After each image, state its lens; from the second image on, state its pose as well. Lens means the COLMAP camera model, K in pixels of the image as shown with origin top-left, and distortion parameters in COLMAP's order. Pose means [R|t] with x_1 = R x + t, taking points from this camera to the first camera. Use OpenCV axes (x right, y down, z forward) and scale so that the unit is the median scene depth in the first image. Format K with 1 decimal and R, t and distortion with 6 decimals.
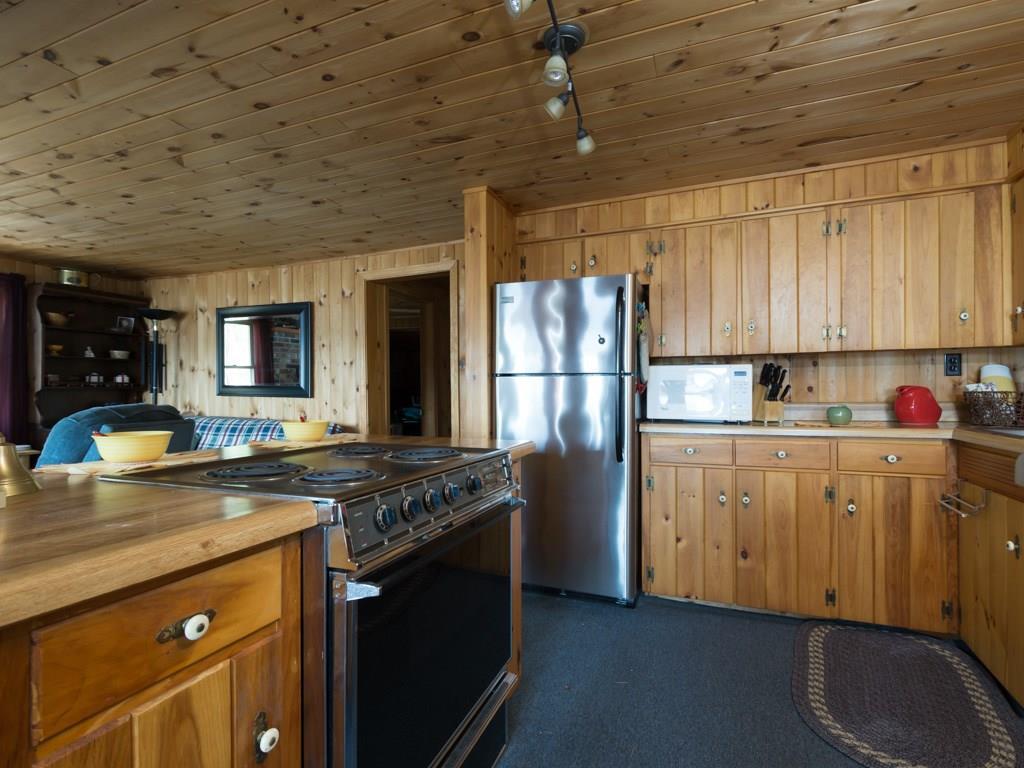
lens RADIAL K [[497.4, 0, 509.6], [0, 497.4, 390.9], [0, 0, 1]] dist [0.002887, -0.001727]
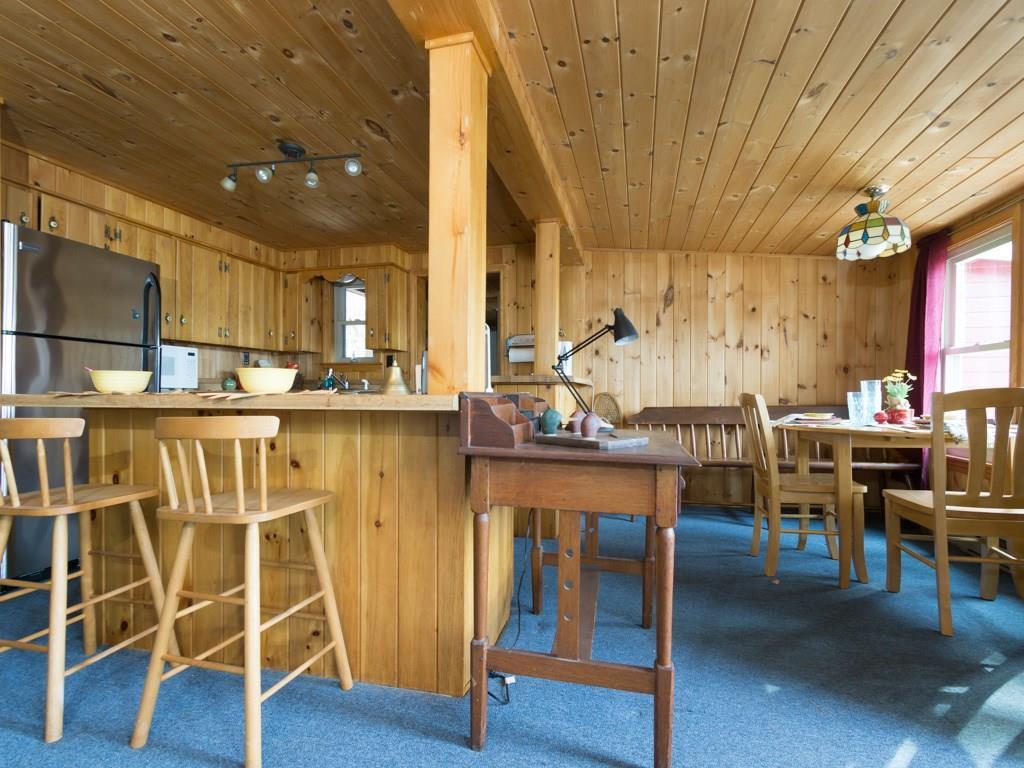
lens RADIAL K [[497.4, 0, 509.6], [0, 497.4, 390.9], [0, 0, 1]] dist [0.002887, -0.001727]
pose [[-0.132781, 0.001961, 0.991143, -1.079336], [-0.002440, 0.999994, -0.002305, 0.071449], [-0.991142, -0.002724, -0.132776, 0.321769]]
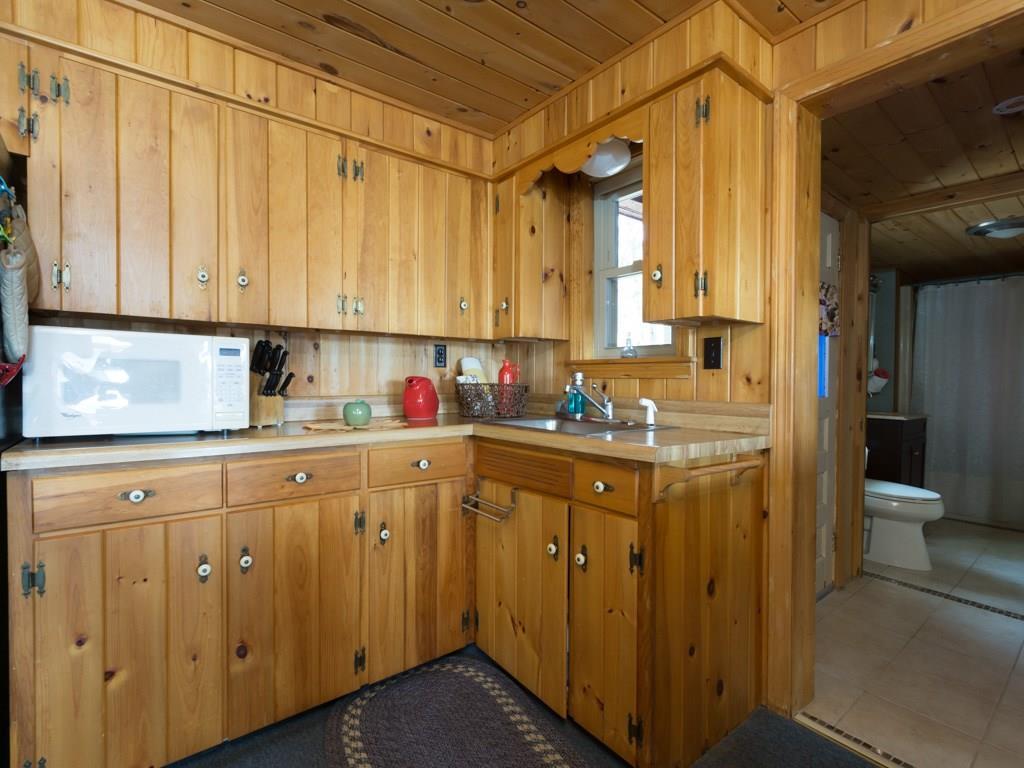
lens RADIAL K [[497.4, 0, 509.6], [0, 497.4, 390.9], [0, 0, 1]] dist [0.002887, -0.001727]
pose [[0.495746, -0.008306, 0.868428, 0.109746], [-0.006981, 0.999884, 0.013548, 0.002303], [-0.868439, -0.012779, 0.495631, 0.420947]]
